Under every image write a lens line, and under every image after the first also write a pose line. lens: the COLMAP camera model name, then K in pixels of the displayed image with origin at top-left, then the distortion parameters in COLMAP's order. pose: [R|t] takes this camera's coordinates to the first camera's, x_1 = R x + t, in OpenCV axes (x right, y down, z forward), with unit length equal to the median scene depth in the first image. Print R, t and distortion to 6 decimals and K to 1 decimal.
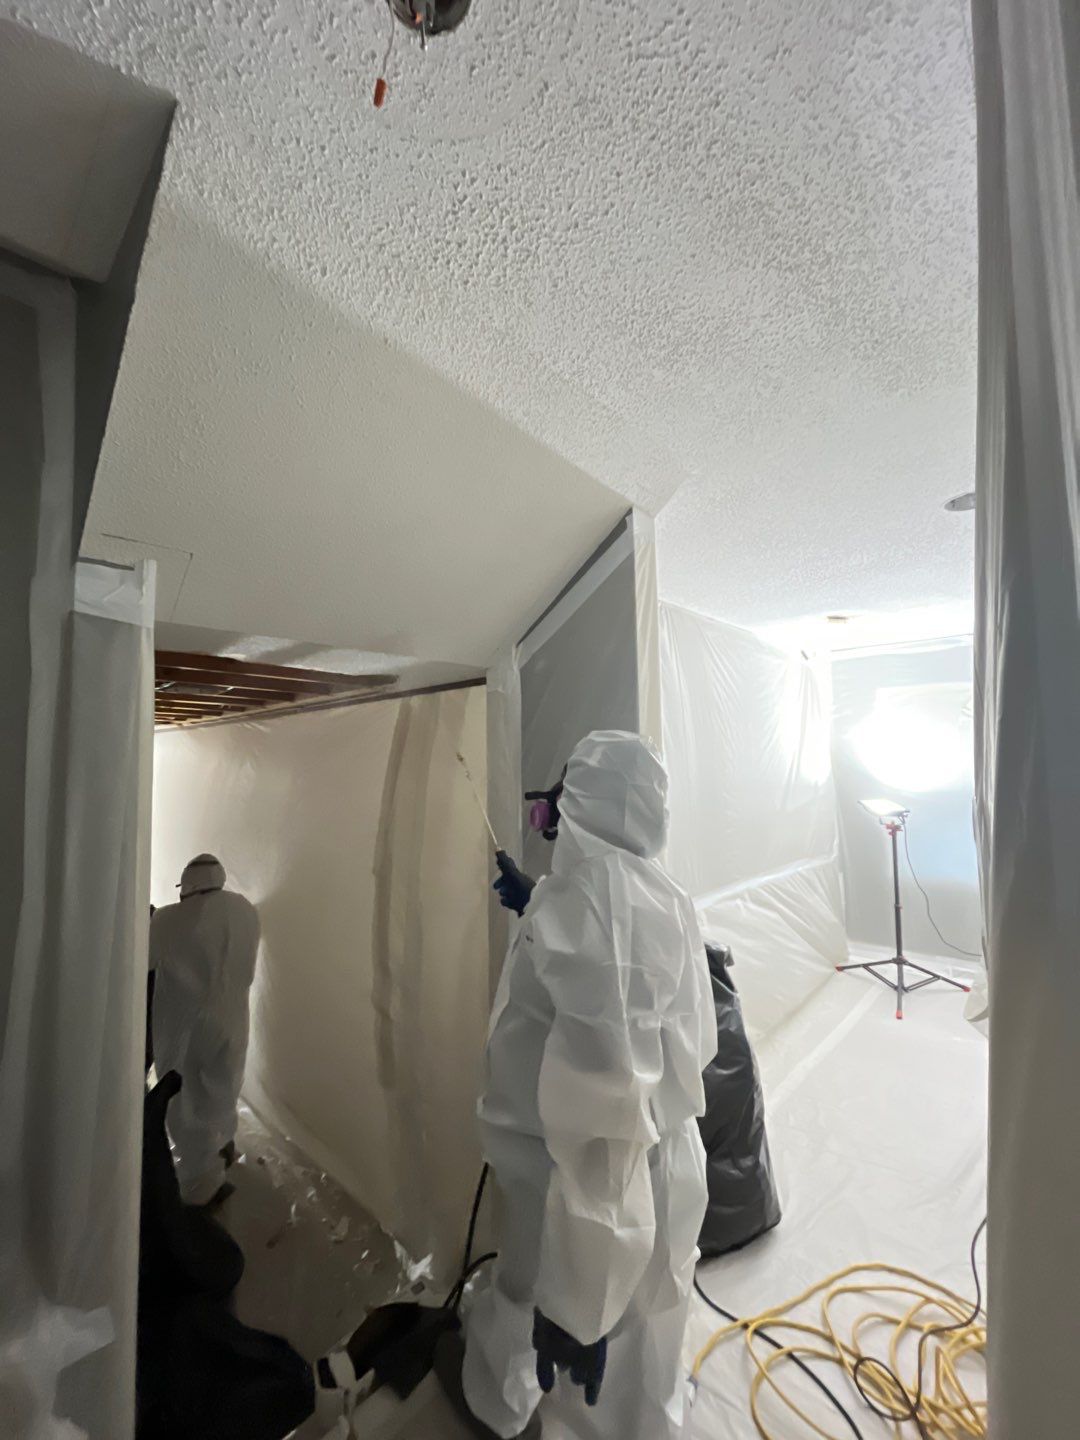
lens RADIAL K [[582.5, 0, 537.0], [0, 582.5, 726.5], [0, 0, 1]] dist [-0.004647, -0.000008]
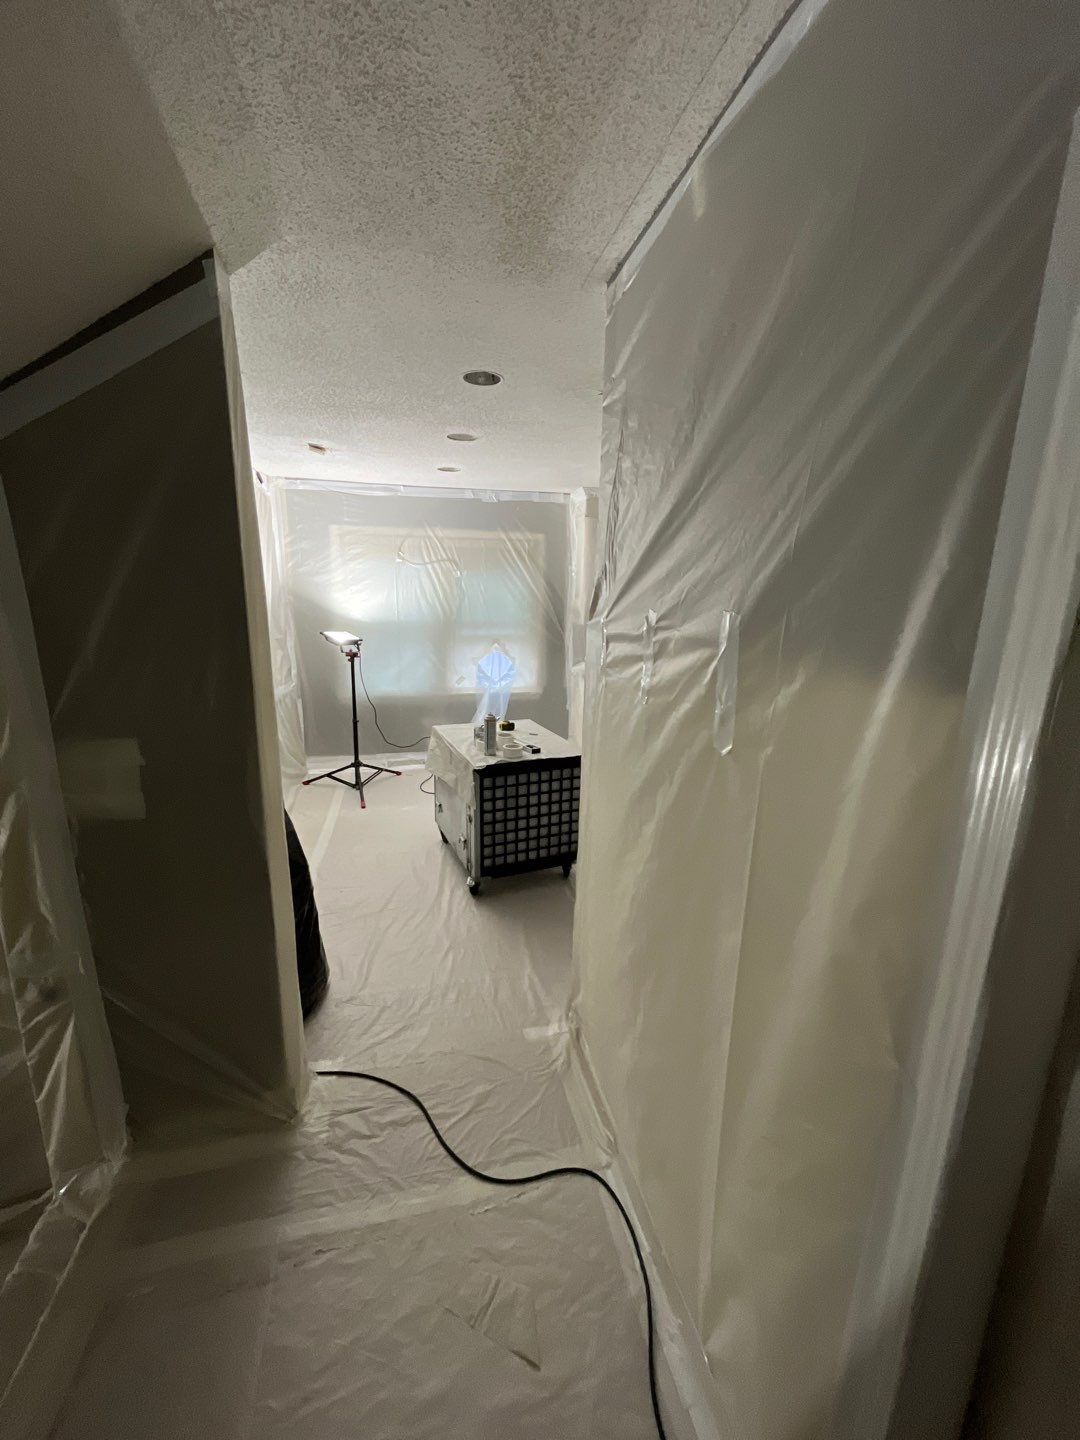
lens RADIAL K [[582.5, 0, 536.7], [0, 582.5, 725.5], [0, 0, 1]] dist [-0.004647, -0.000008]
pose [[0.556415, -0.166679, 0.814015, -0.140962], [-0.072877, 0.966108, 0.247636, -0.001895], [-0.827702, -0.197112, 0.525410, 0.068775]]
